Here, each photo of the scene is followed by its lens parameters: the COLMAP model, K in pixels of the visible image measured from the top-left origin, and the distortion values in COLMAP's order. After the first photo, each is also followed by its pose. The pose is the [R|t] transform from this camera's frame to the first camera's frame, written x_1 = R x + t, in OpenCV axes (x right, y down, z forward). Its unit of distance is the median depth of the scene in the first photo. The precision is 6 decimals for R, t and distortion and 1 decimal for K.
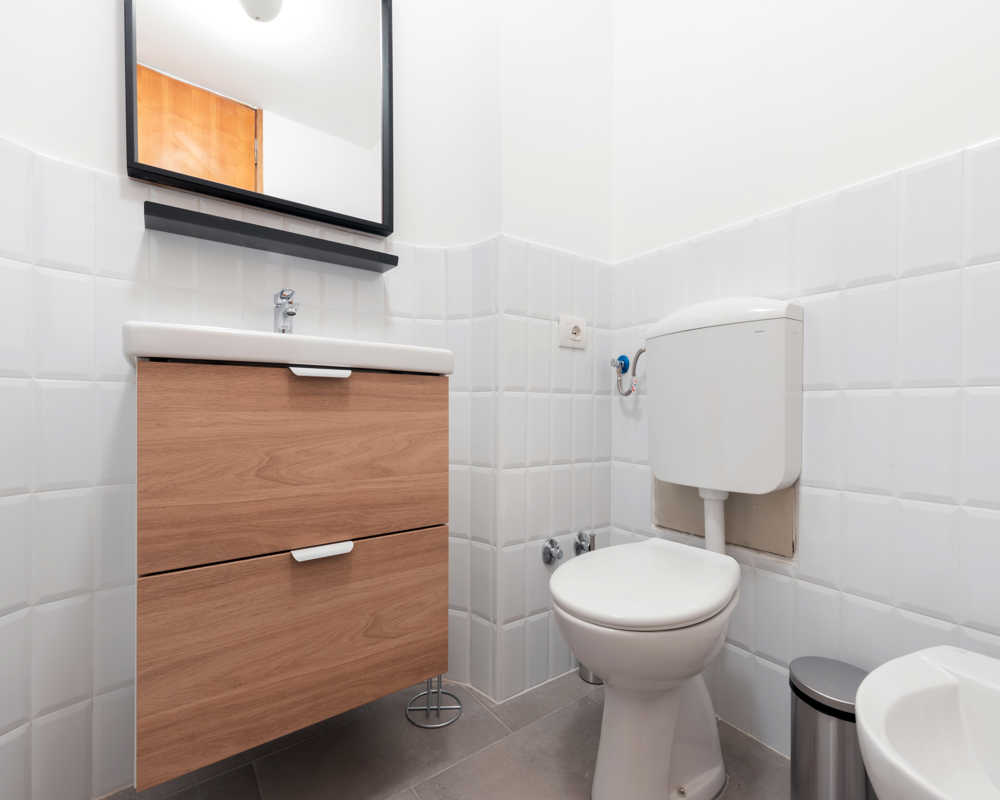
lens RADIAL K [[457.5, 0, 497.7], [0, 457.5, 405.9], [0, 0, 1]] dist [-0.002144, -0.000413]
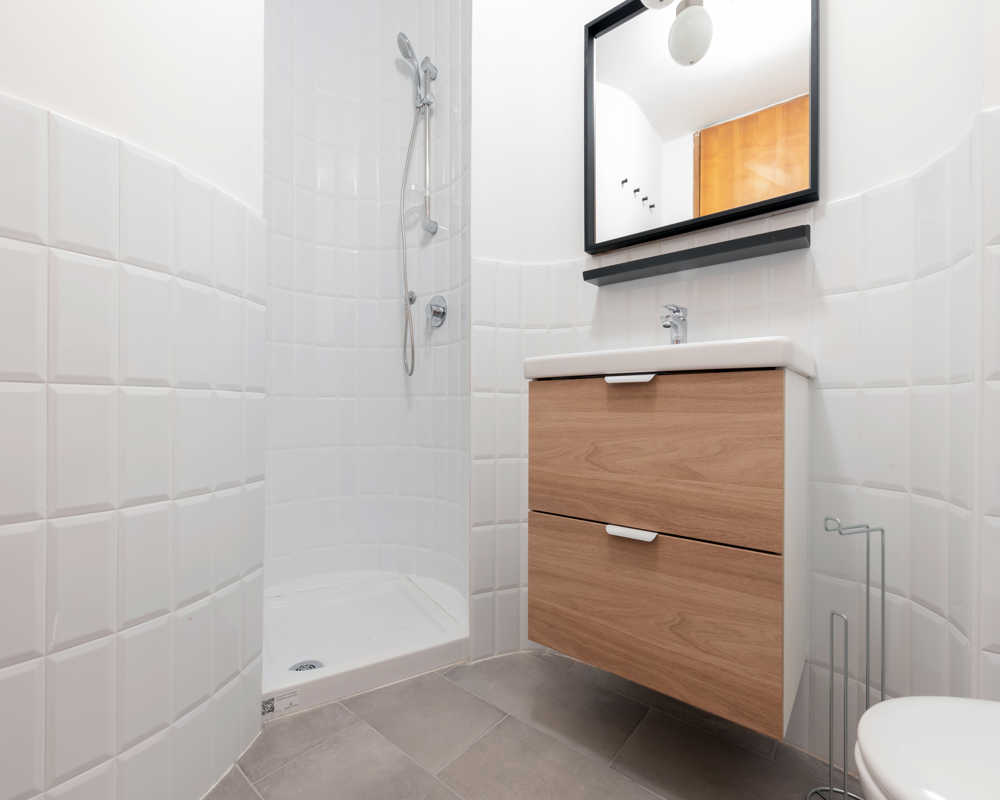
lens RADIAL K [[471.9, 0, 490.4], [0, 471.9, 416.4], [0, 0, 1]] dist [0.000139, -0.000245]
pose [[0.208145, 0.004152, -0.978089, 0.664863], [-0.002329, 0.999990, 0.003750, 0.017707], [0.978095, 0.001497, 0.208153, 0.378301]]
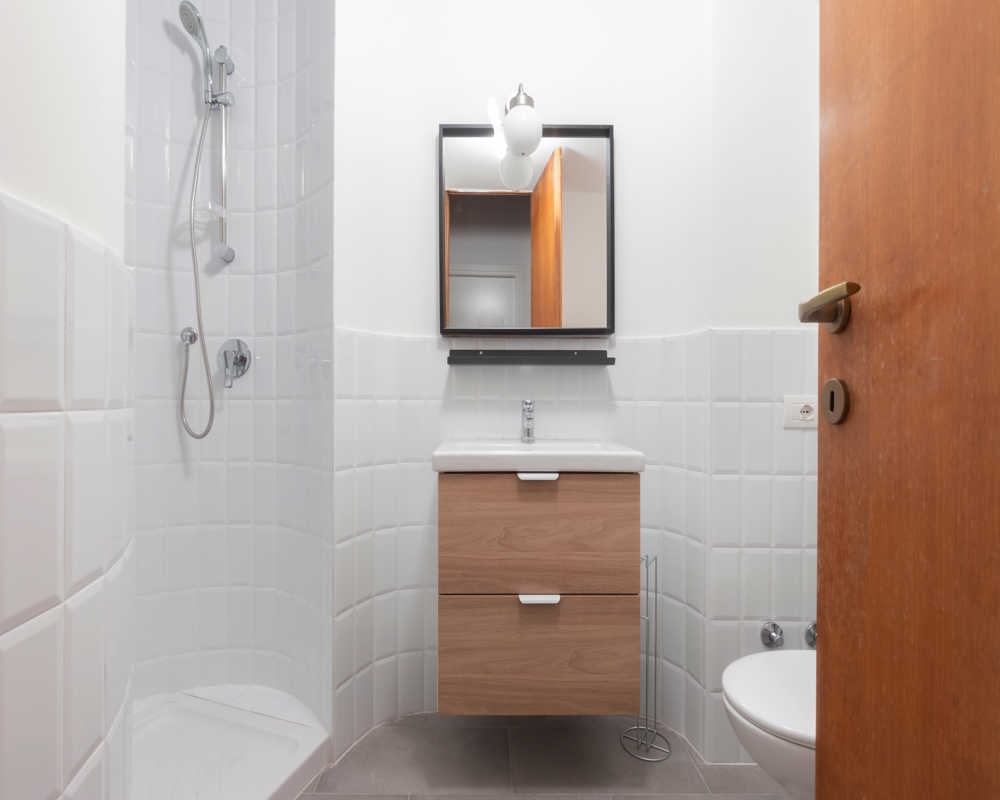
lens RADIAL K [[502.6, 0, 494.4], [0, 502.6, 396.0], [0, 0, 1]] dist [0.017022, -0.024737]
pose [[0.810788, 0.004828, -0.585320, 0.410597], [-0.002301, 0.999985, 0.005062, -0.315318], [0.585335, -0.002757, 0.810787, -0.358932]]
